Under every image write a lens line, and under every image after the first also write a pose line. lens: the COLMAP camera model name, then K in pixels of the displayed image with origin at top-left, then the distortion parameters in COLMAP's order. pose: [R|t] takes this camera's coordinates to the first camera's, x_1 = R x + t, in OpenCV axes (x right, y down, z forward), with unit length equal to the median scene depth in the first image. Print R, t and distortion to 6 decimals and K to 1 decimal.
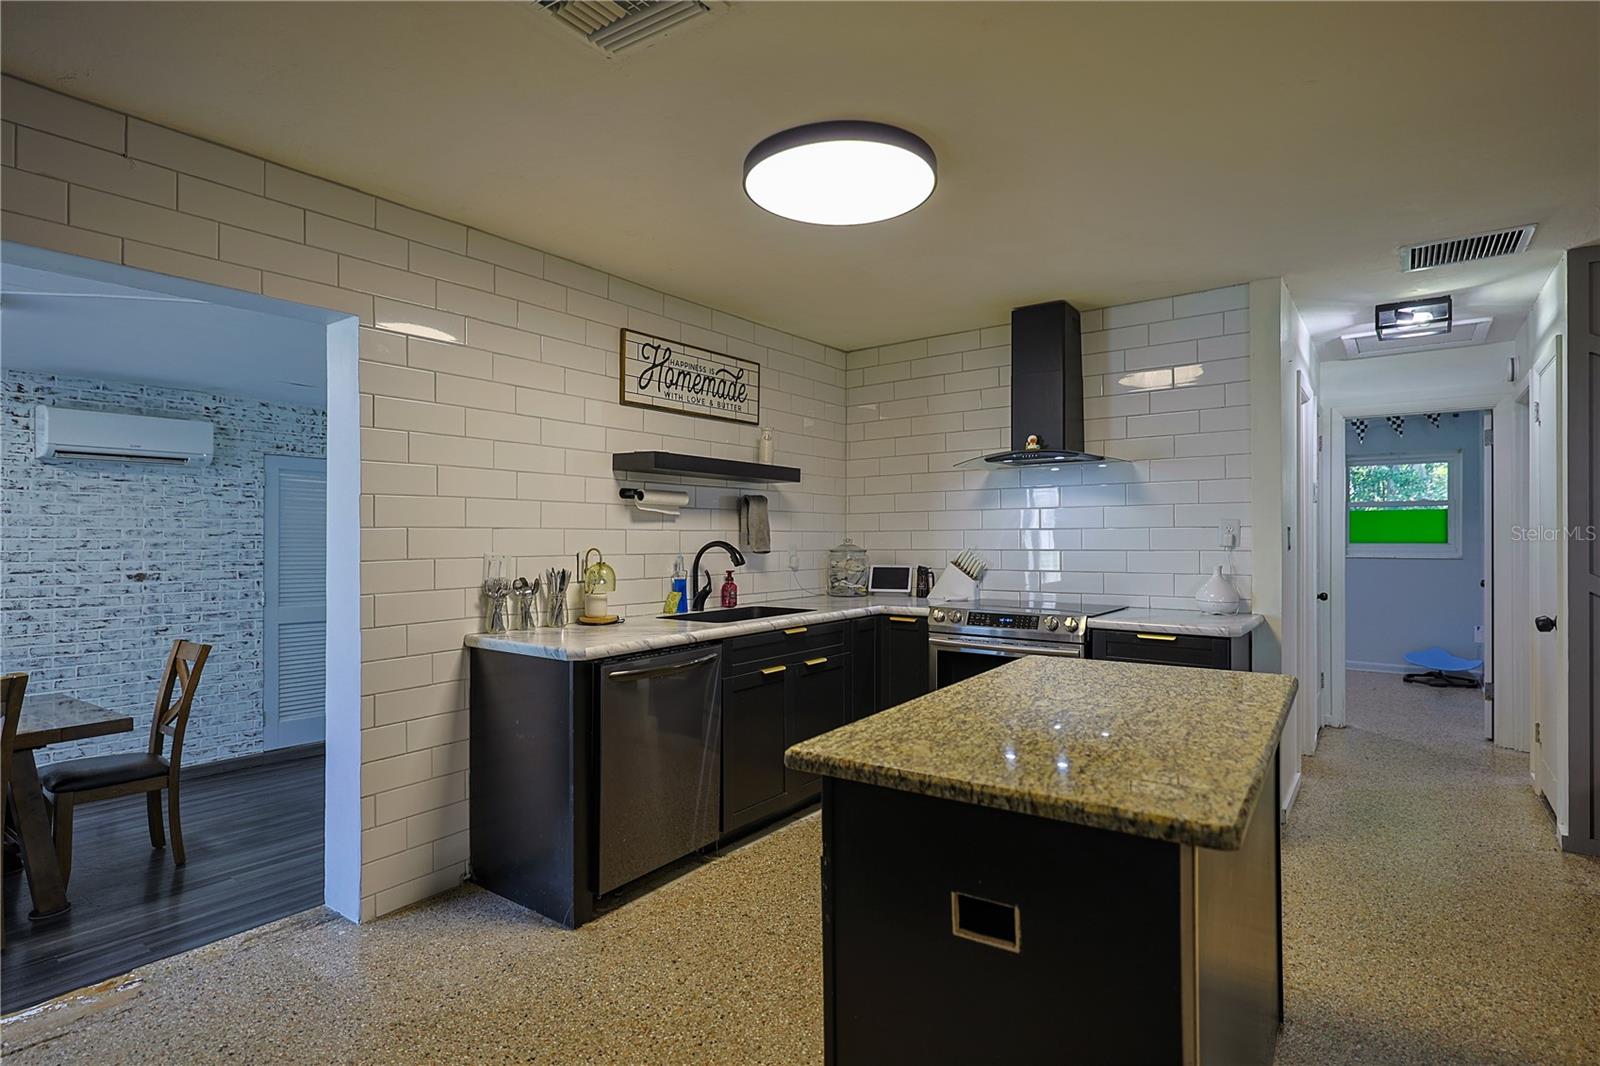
lens RADIAL K [[810.9, 0, 800.0], [0, 810.9, 533.0], [0, 0, 1]] dist [0.001107, -0.000147]
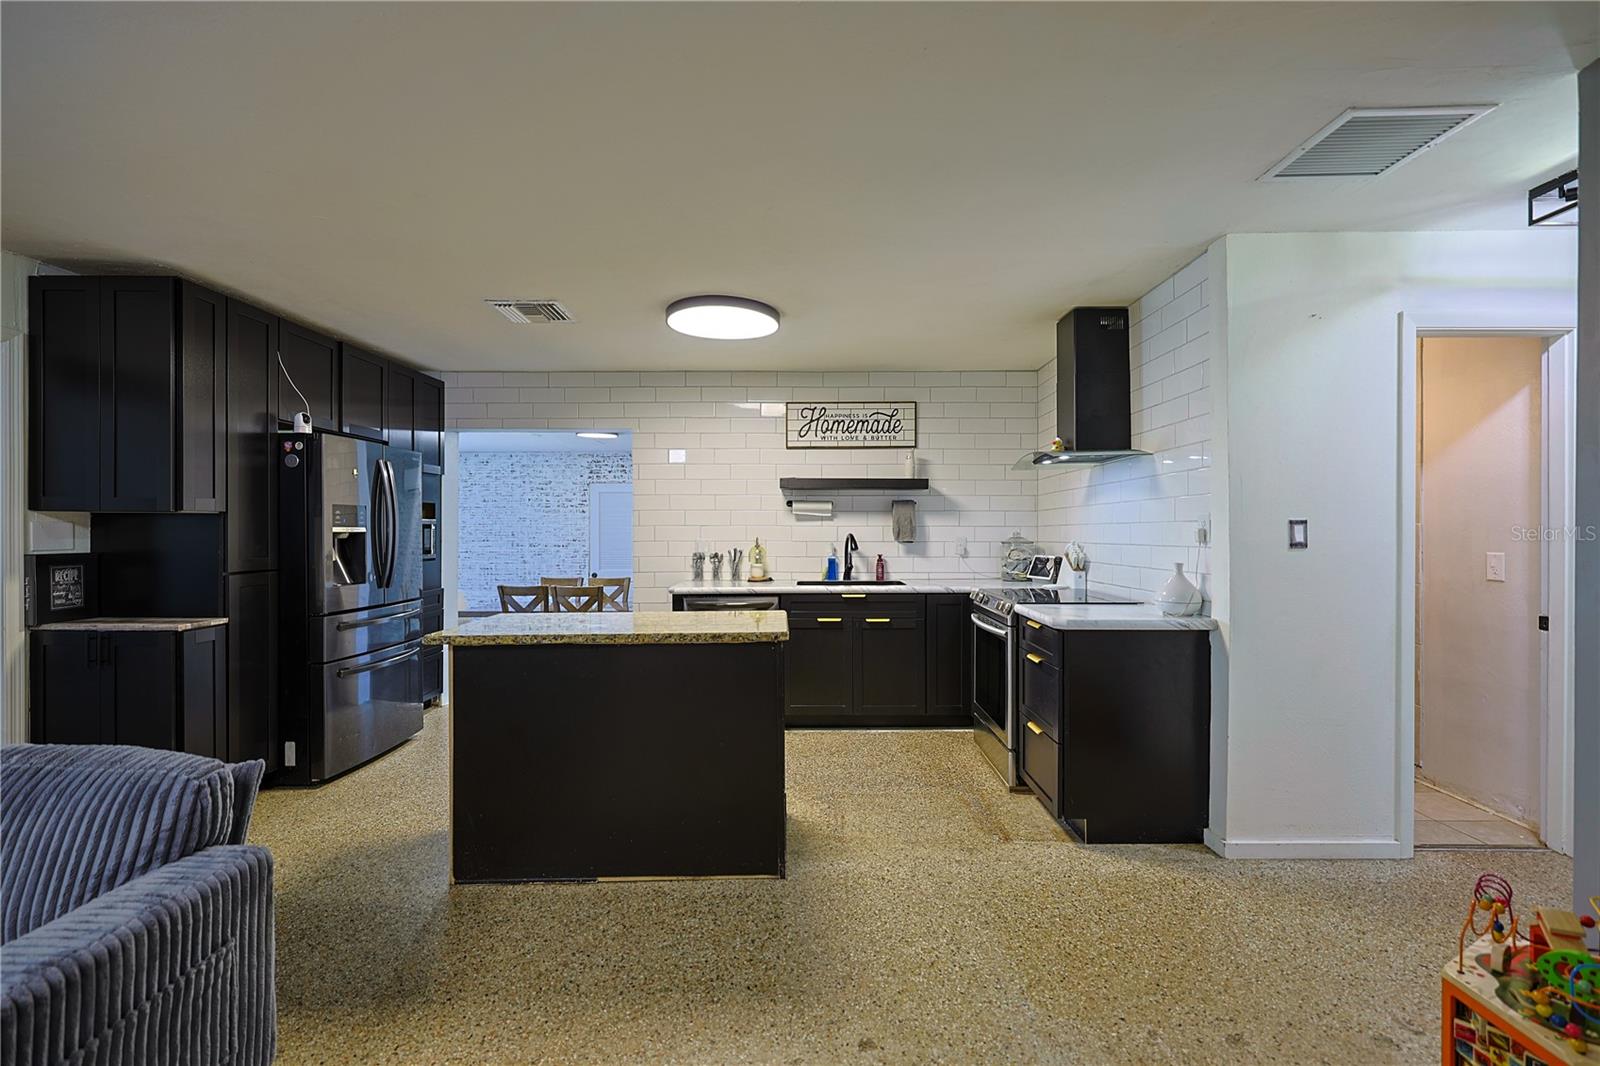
lens RADIAL K [[710.0, 0, 800.0], [0, 710.0, 533.0], [0, 0, 1]] dist [-0.000188, -0.001029]
pose [[0.587115, 0.004462, -0.809491, 0.943182], [0.003111, 0.999965, 0.007769, -0.001037], [0.809497, -0.007080, 0.587081, 0.181172]]
